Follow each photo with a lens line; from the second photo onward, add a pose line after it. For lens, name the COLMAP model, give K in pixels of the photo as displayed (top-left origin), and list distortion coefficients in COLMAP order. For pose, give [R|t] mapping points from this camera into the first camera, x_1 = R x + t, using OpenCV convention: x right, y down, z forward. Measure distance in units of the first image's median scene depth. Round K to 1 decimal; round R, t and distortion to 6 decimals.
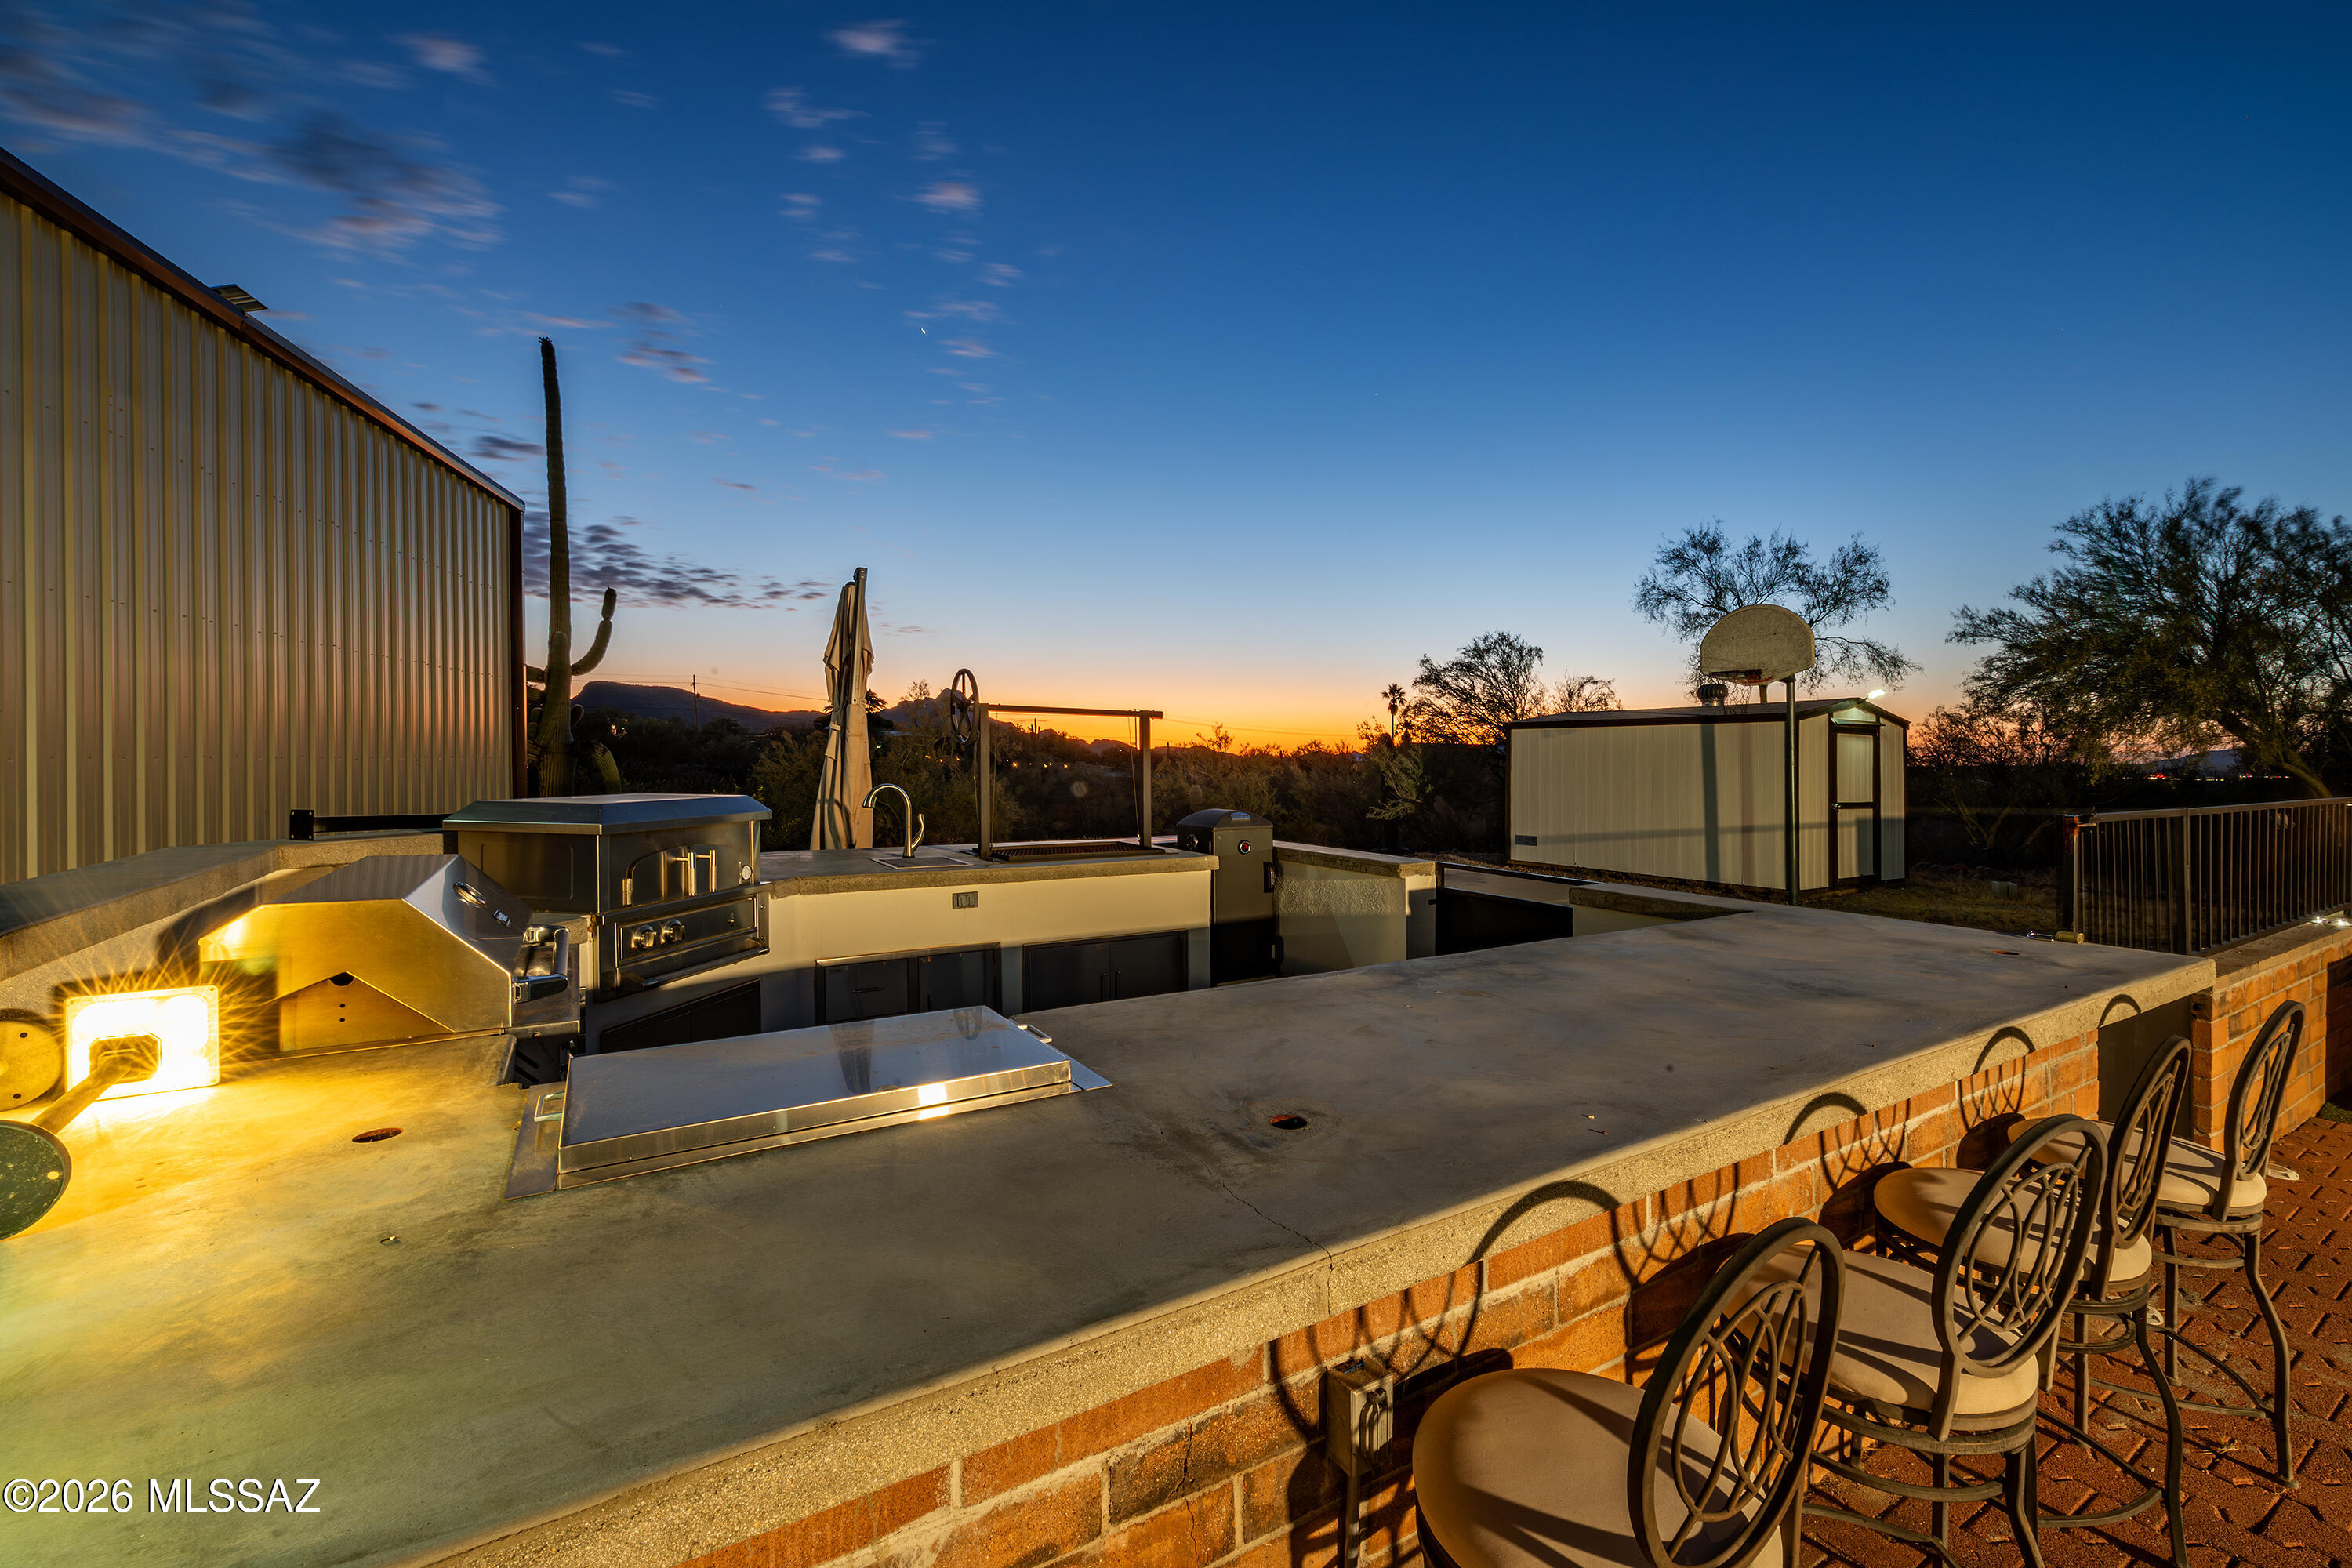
lens RADIAL K [[937.9, 0, 1183.2], [0, 937.9, 761.5], [0, 0, 1]] dist [0.000517, -0.000141]
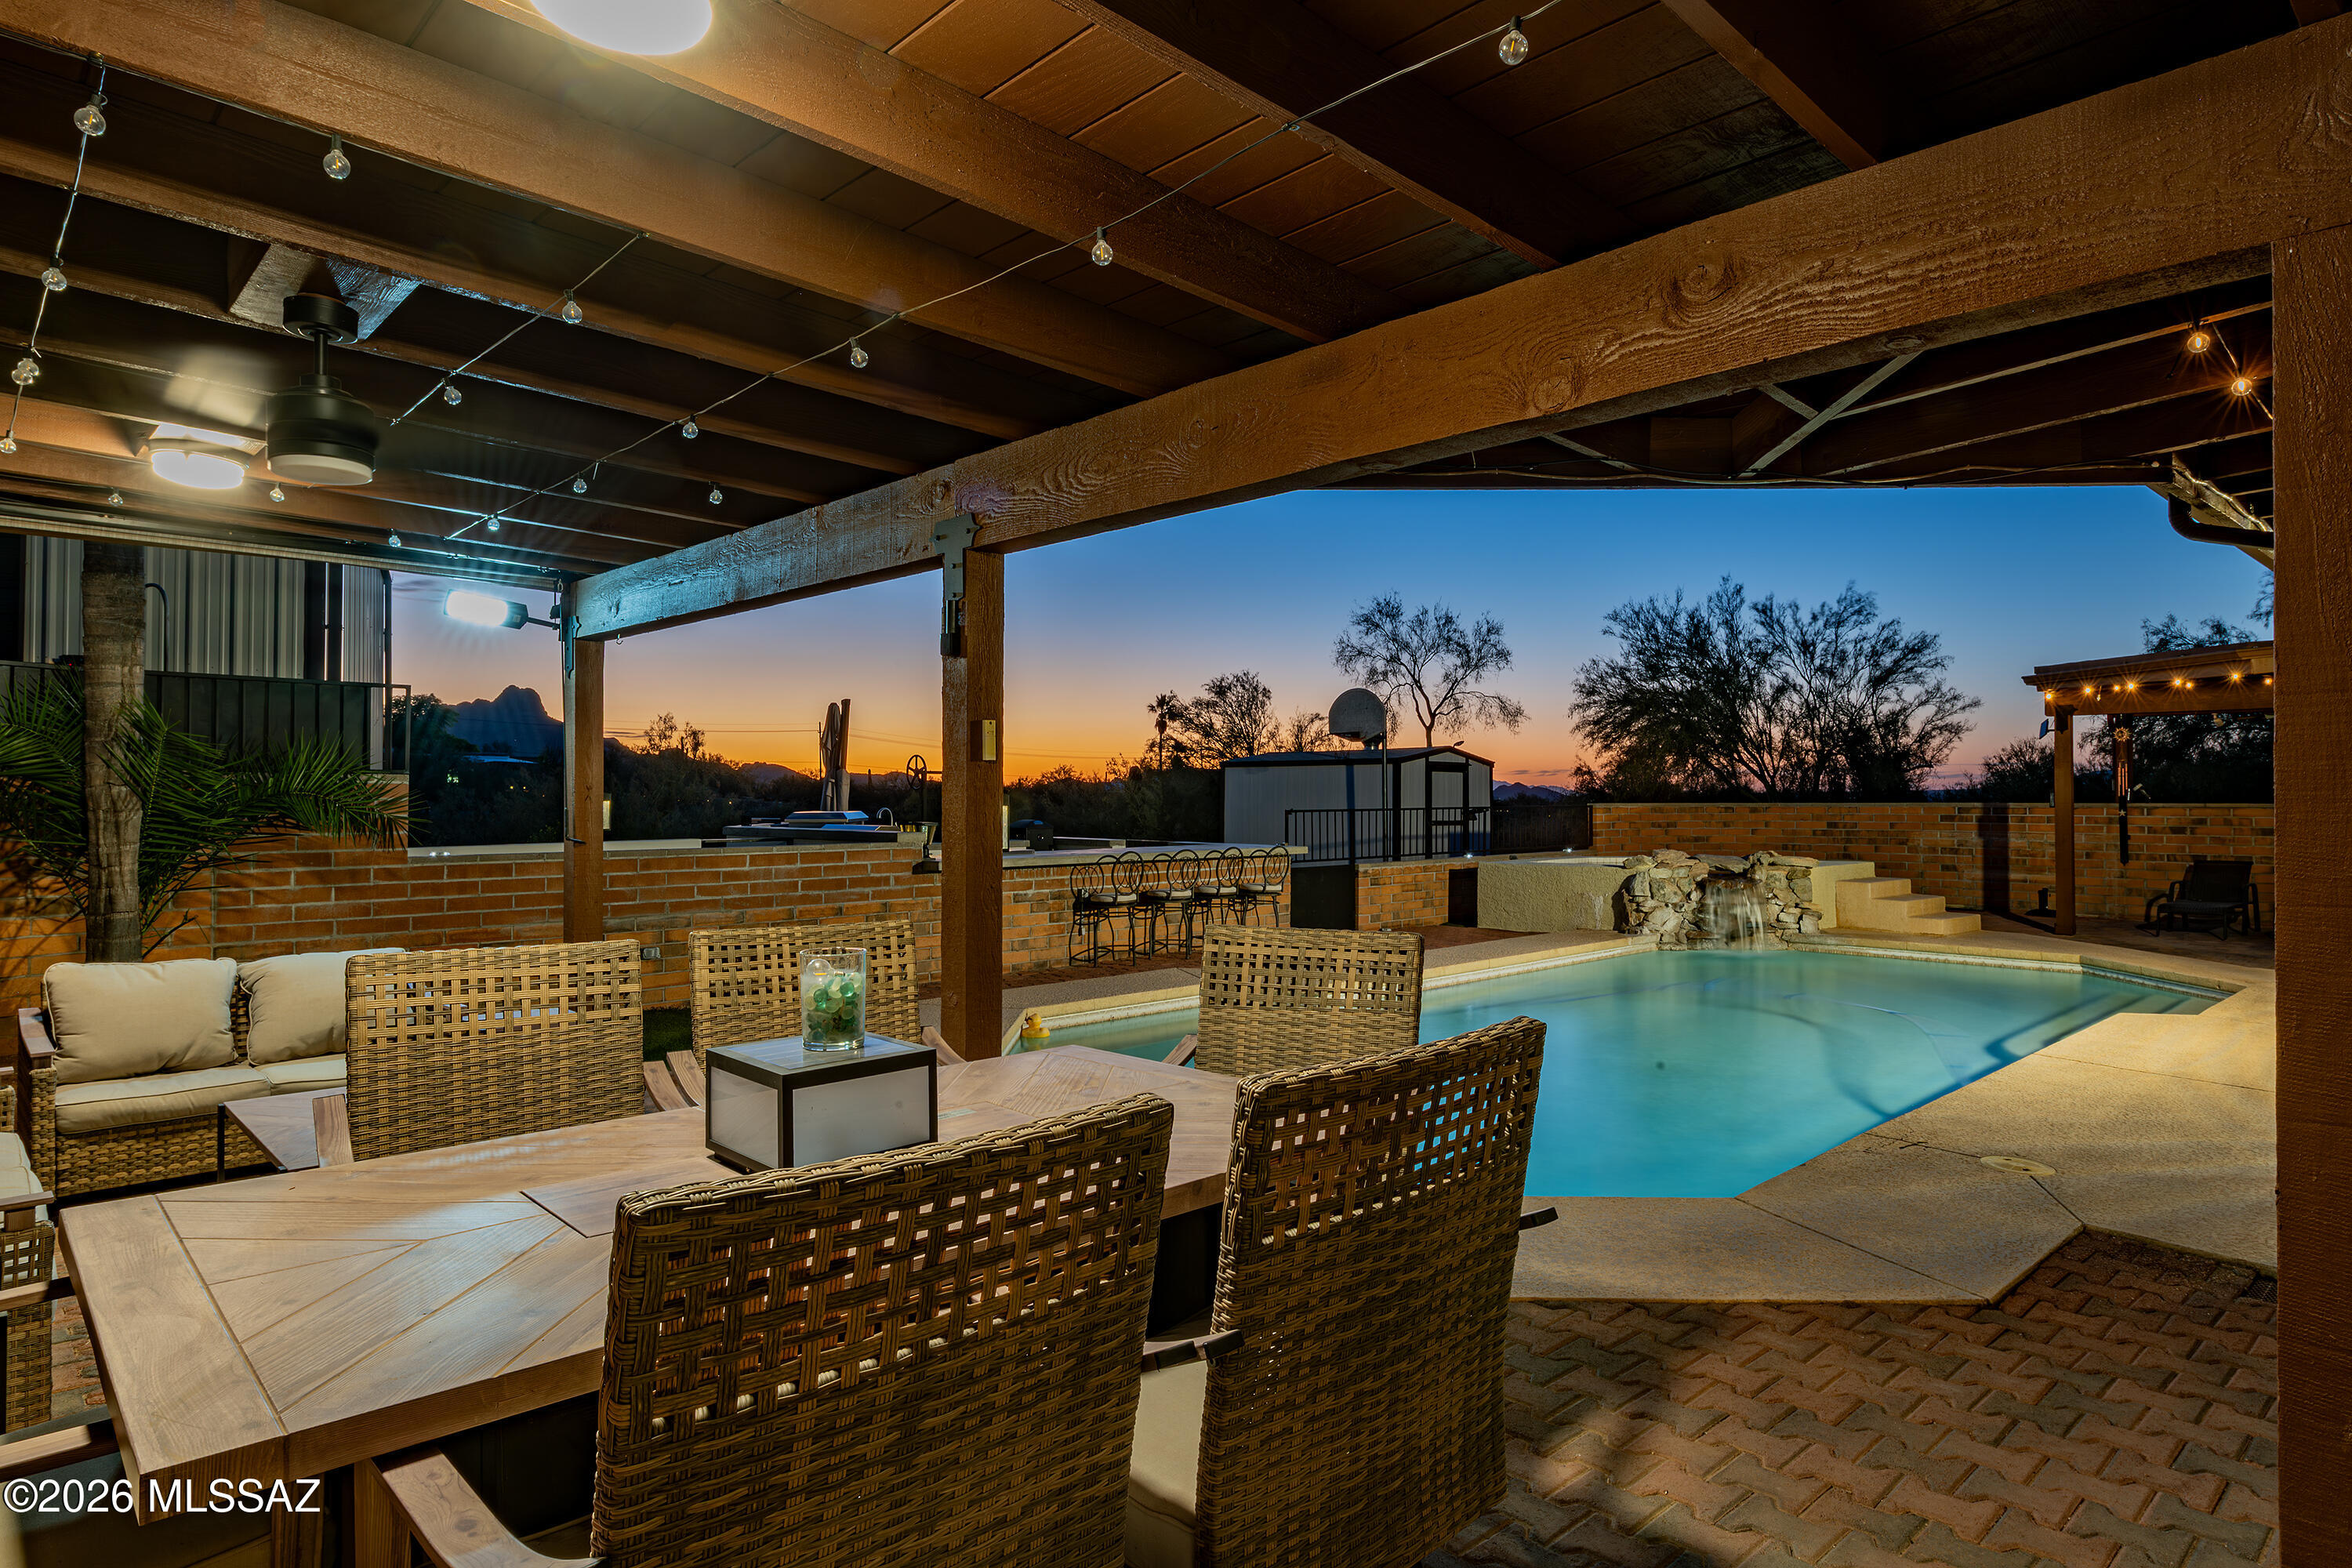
lens RADIAL K [[1346.1, 0, 1179.0], [0, 1346.1, 778.2], [0, 0, 1]] dist [-0.000040, -0.000317]
pose [[0.974667, -0.006485, 0.223567, -0.091882], [0.009112, 0.999901, -0.010719, -0.000584], [-0.223475, 0.012484, 0.974630, -0.618633]]
